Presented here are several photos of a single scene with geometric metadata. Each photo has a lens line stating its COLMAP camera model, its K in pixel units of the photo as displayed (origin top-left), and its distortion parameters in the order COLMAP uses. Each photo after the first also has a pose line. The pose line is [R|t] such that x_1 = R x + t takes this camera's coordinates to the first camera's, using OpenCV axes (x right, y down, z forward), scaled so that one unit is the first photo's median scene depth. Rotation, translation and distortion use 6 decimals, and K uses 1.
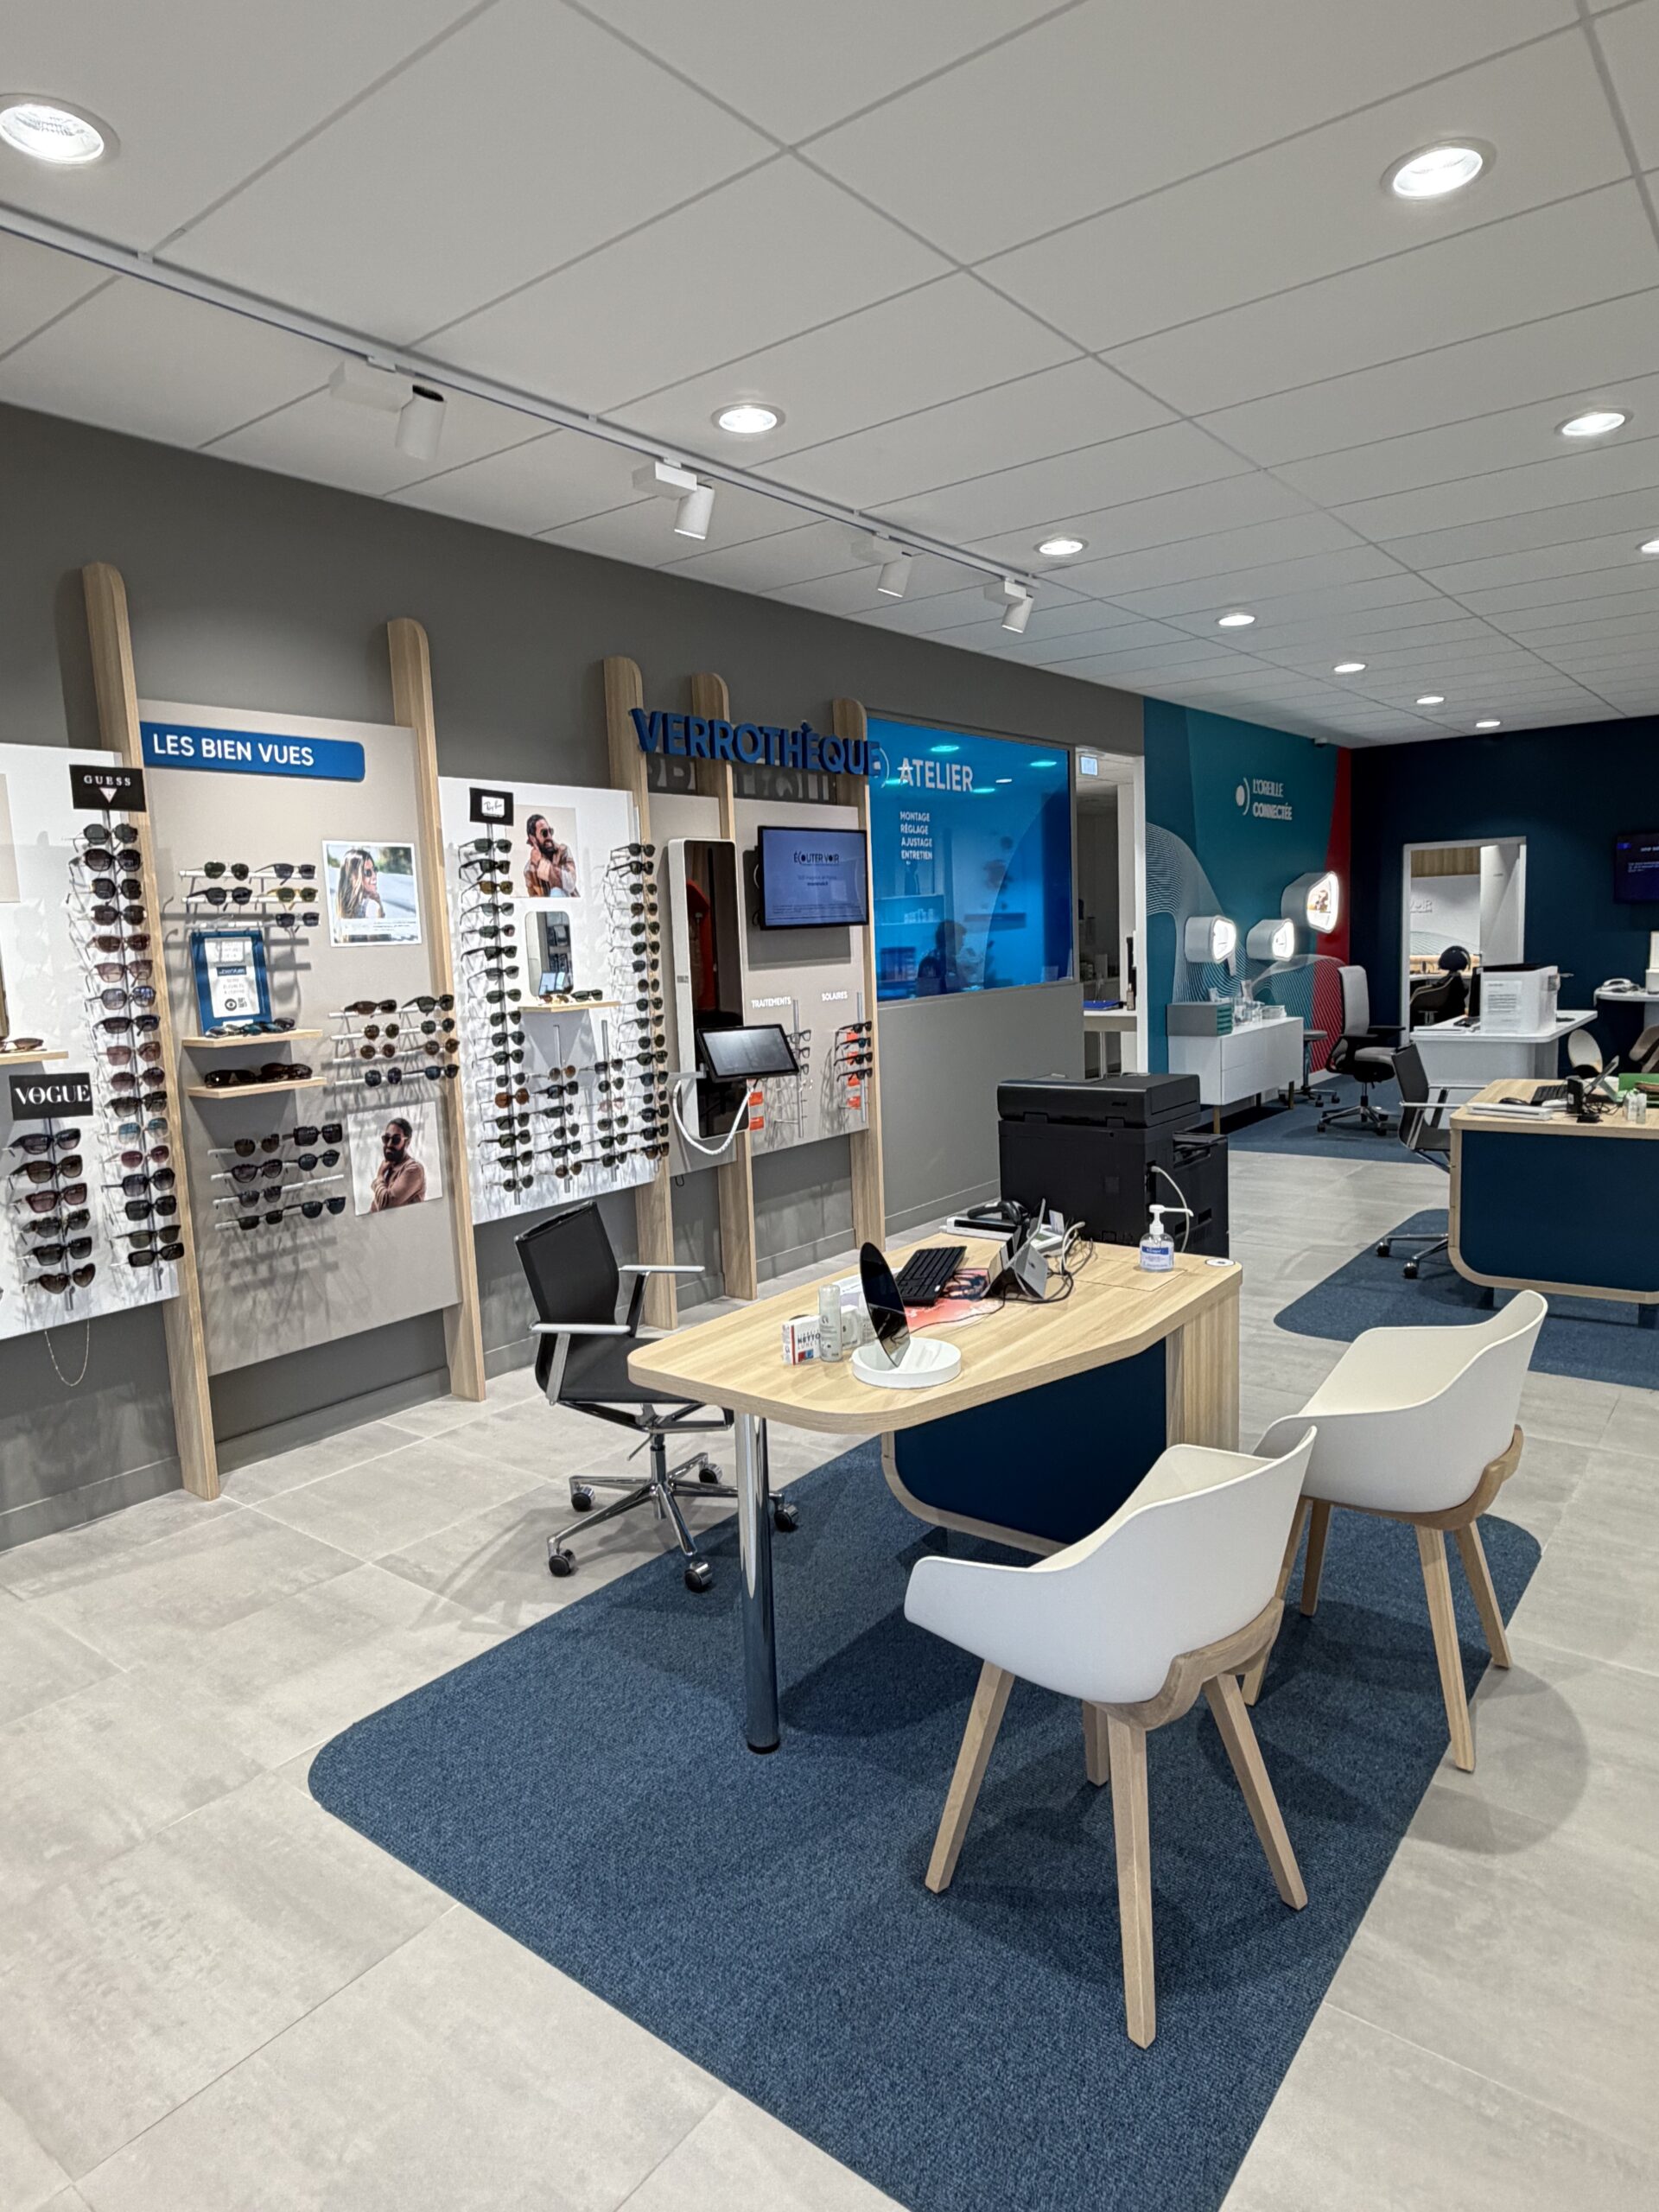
lens RADIAL K [[1319.6, 0, 843.3], [0, 1319.6, 1097.9], [0, 0, 1]] dist [-0.003115, 0.002557]
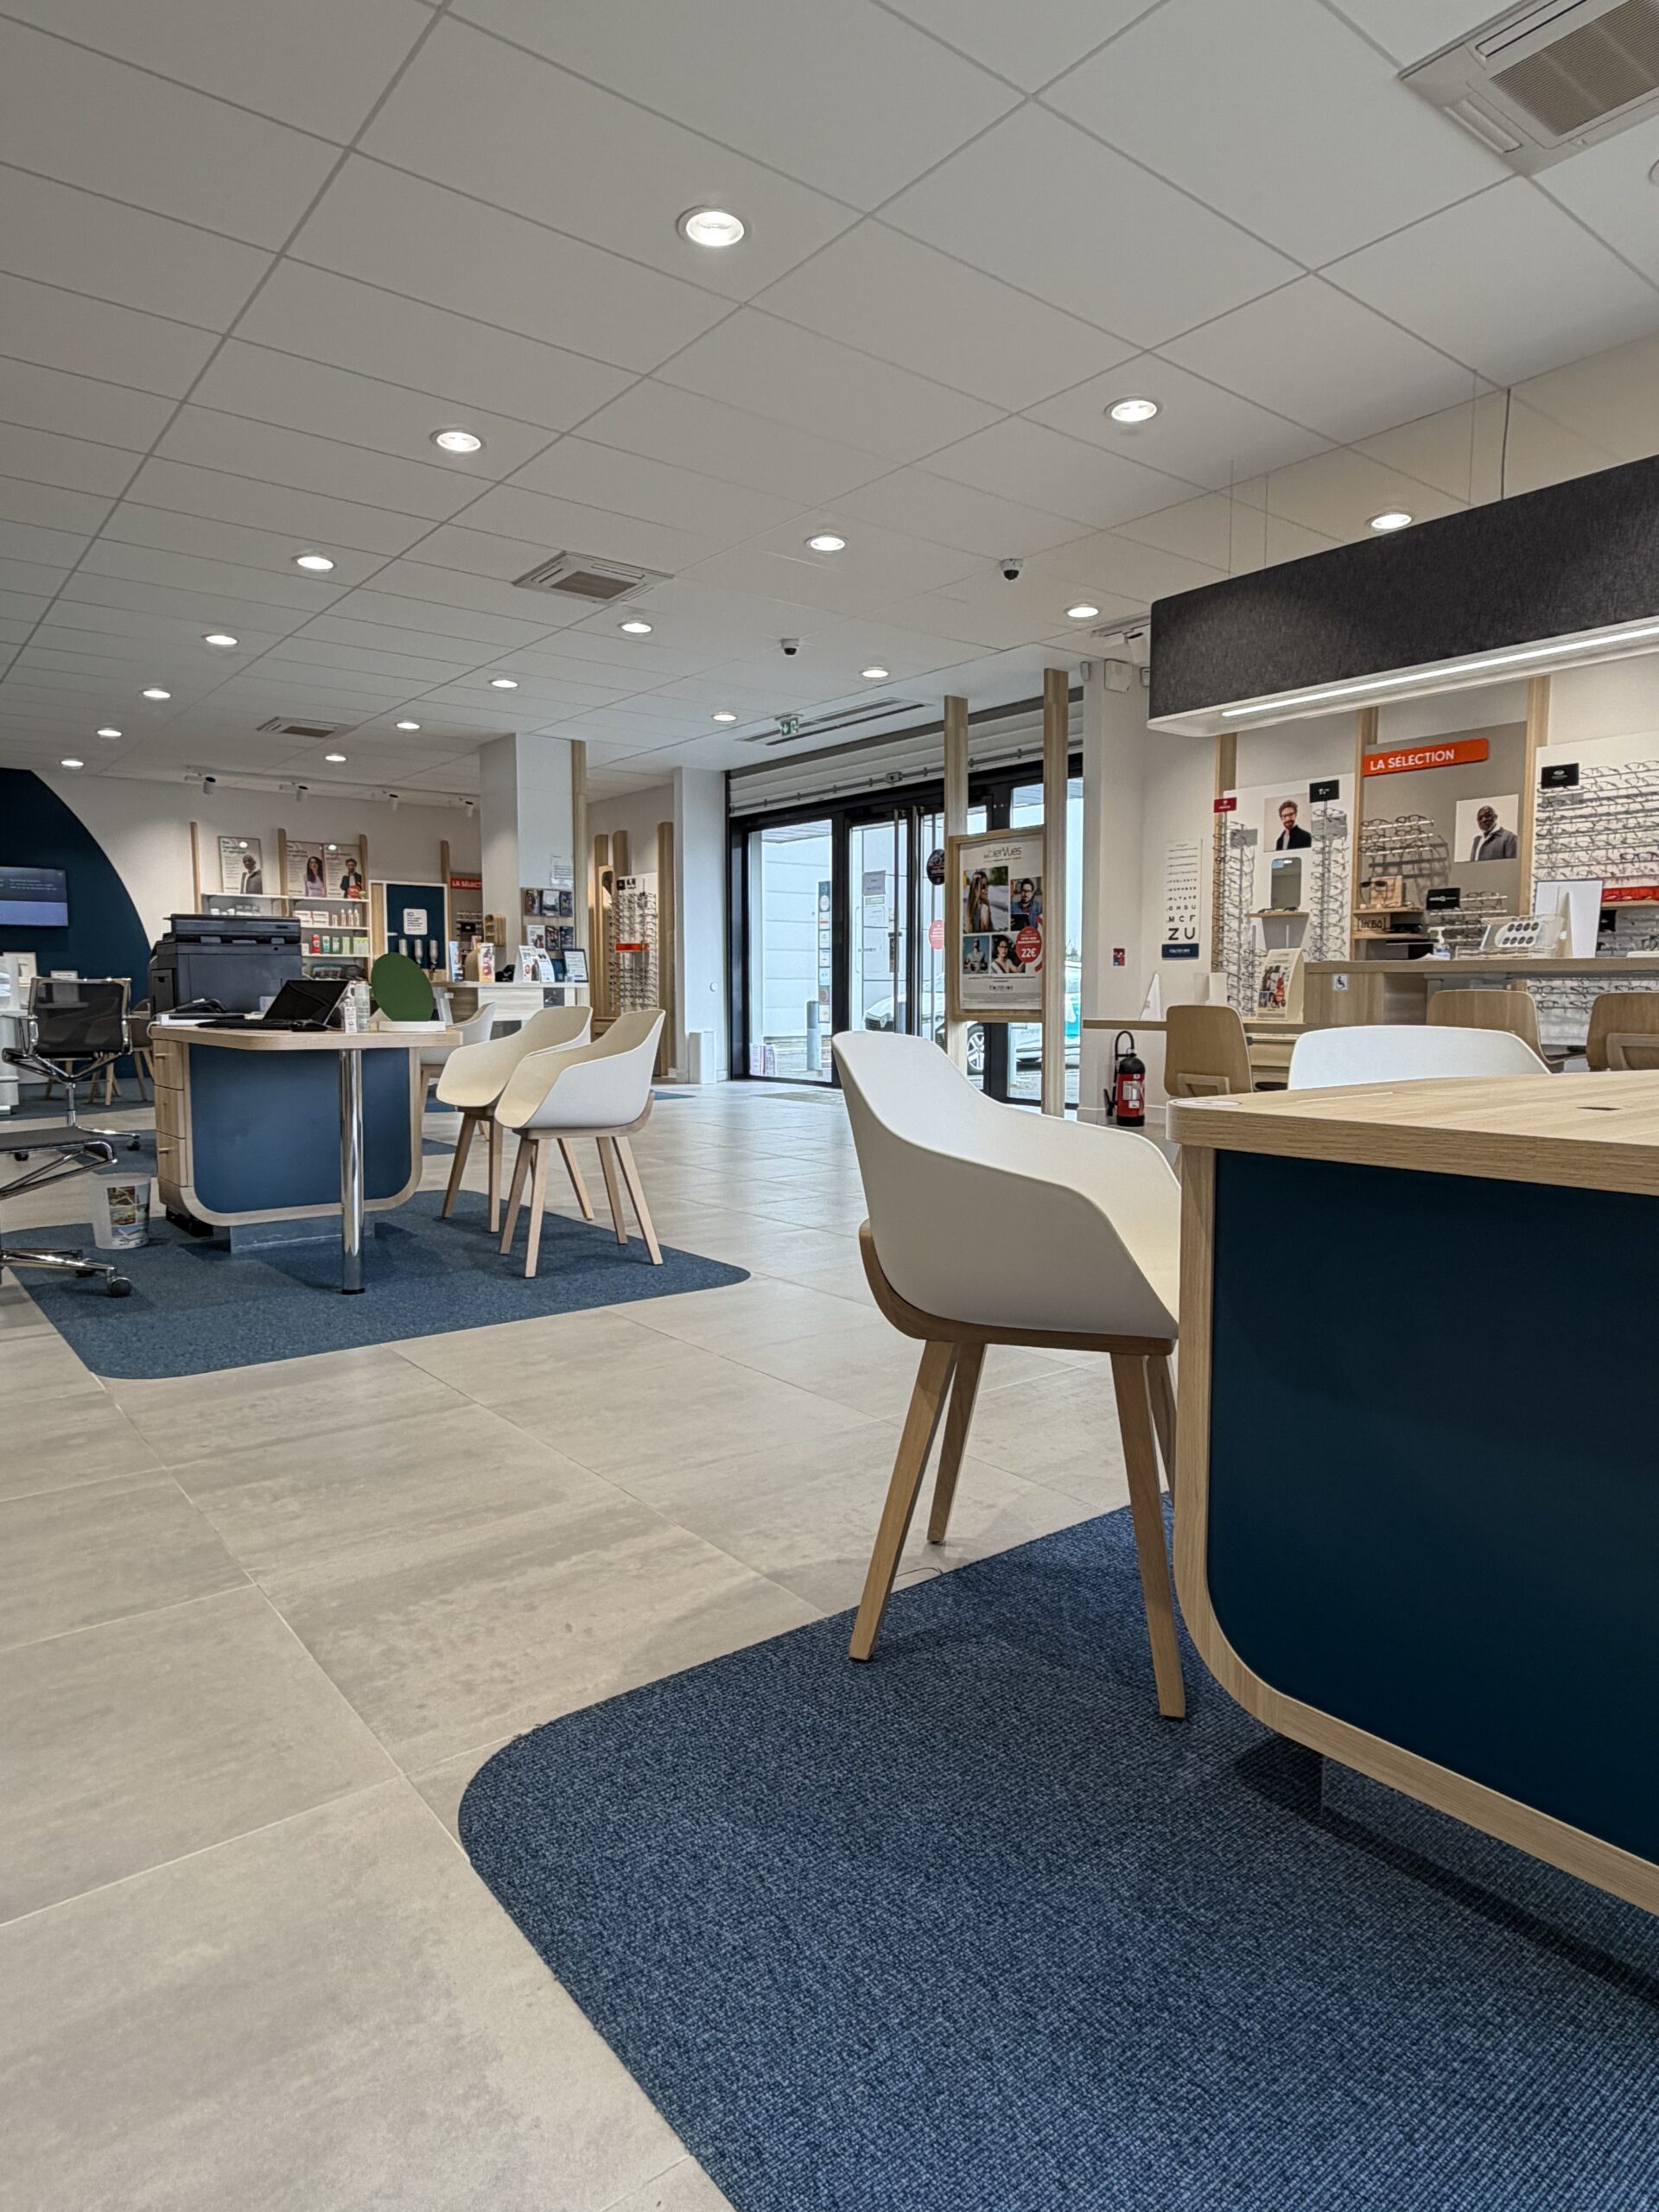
lens RADIAL K [[1319.6, 0, 843.3], [0, 1319.6, 1088.4], [0, 0, 1]] dist [-0.003115, 0.002557]
pose [[0.232928, -0.029326, 0.972052, -0.873085], [0.118210, 0.992987, 0.001631, 0.205337], [-0.965283, 0.114526, 0.234761, 0.055970]]
